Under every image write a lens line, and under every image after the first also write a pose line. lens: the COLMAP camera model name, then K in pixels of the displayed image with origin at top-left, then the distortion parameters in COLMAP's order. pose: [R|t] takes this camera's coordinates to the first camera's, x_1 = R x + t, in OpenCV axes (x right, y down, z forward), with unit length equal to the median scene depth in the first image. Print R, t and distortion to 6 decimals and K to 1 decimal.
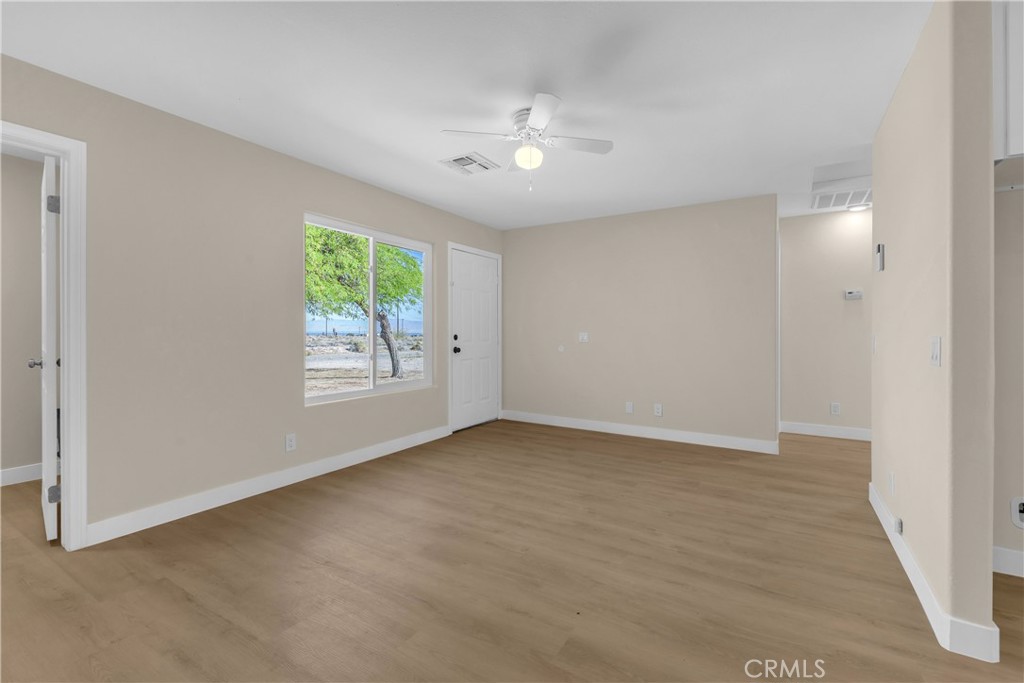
lens RADIAL K [[441.8, 0, 512.2], [0, 441.8, 336.2], [0, 0, 1]] dist [0.024000, -0.000292]
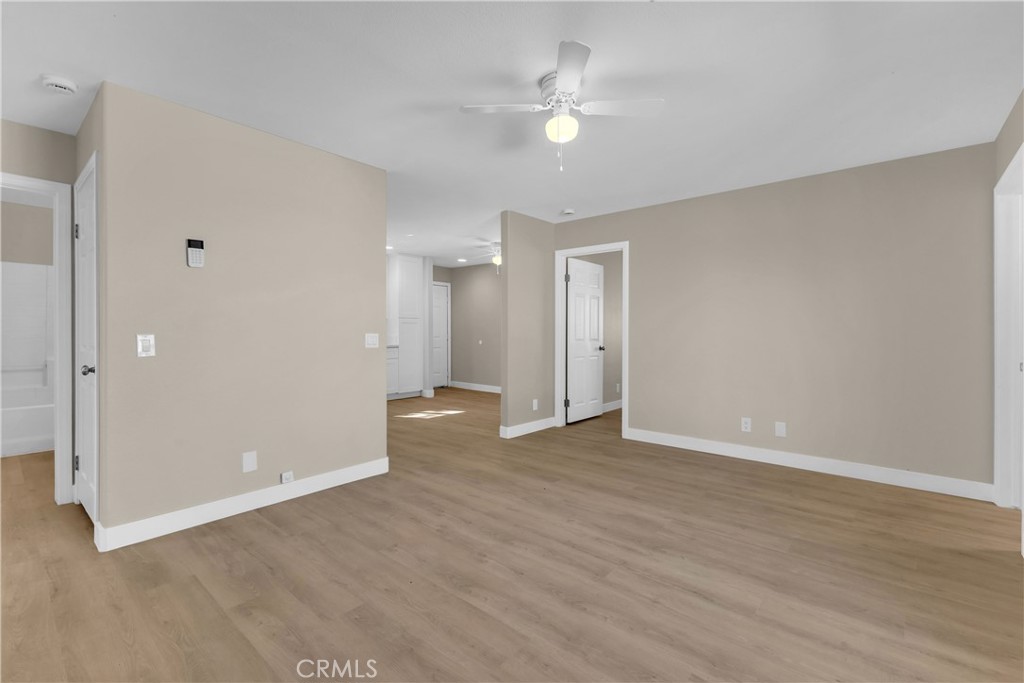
lens RADIAL K [[441.8, 0, 512.2], [0, 441.8, 336.2], [0, 0, 1]] dist [0.024000, -0.000292]
pose [[-0.987449, -0.007124, 0.157778, -0.000398], [-0.003733, 0.999756, 0.021783, -0.022784], [-0.157895, 0.020921, -0.987234, 1.941879]]
